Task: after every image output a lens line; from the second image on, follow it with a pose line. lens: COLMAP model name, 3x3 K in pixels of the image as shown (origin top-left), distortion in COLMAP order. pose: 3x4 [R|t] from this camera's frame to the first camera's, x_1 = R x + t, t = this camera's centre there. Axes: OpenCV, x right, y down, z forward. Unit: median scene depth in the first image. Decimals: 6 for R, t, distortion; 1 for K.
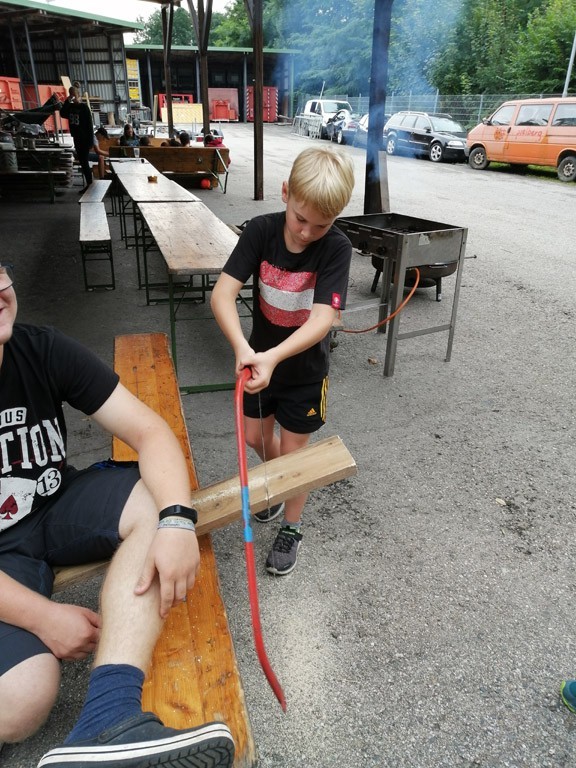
lens RADIAL K [[585.3, 0, 288.0], [0, 585.3, 384.0], [0, 0, 1]] dist [0.007854, 0.003823]
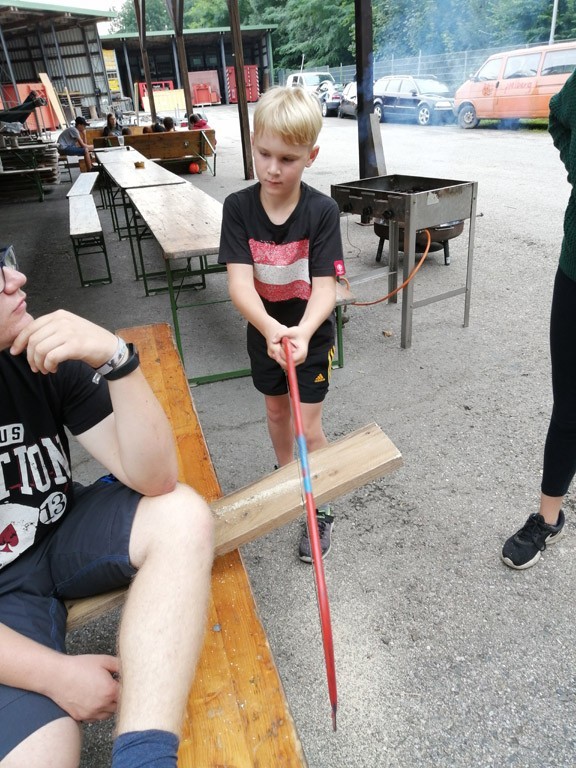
lens RADIAL K [[571.1, 0, 288.0], [0, 571.1, 384.0], [0, 0, 1]] dist [0.007436, 0.003355]
pose [[0.996111, -0.087480, -0.010522, -0.006546], [0.087815, 0.995435, 0.037393, -0.003059], [0.007202, -0.038172, 0.999245, 0.033448]]
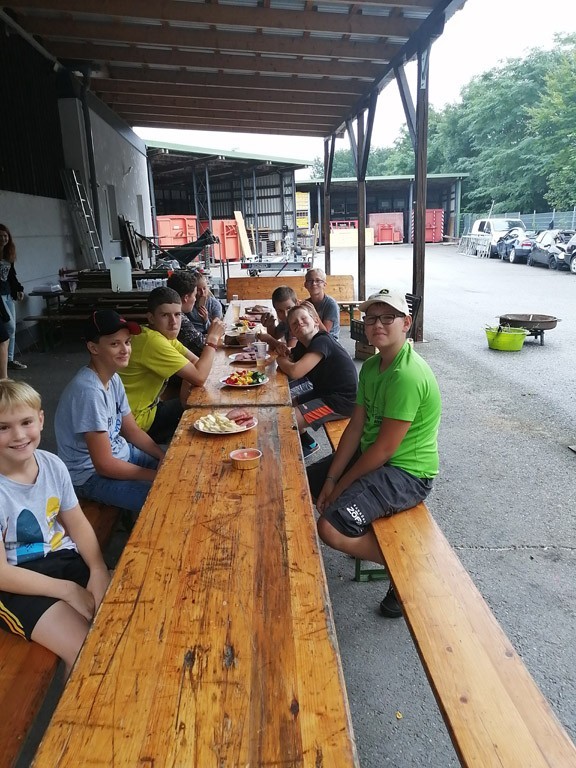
lens RADIAL K [[558.1, 0, 314.4], [0, 558.1, 364.3], [0, 0, 1]] dist [0.005871, 0.002973]
pose [[0.970071, 0.011581, -0.242545, 0.005419], [-0.060027, 0.979297, -0.193323, -0.137720], [0.235284, 0.202097, 0.950683, 0.270021]]
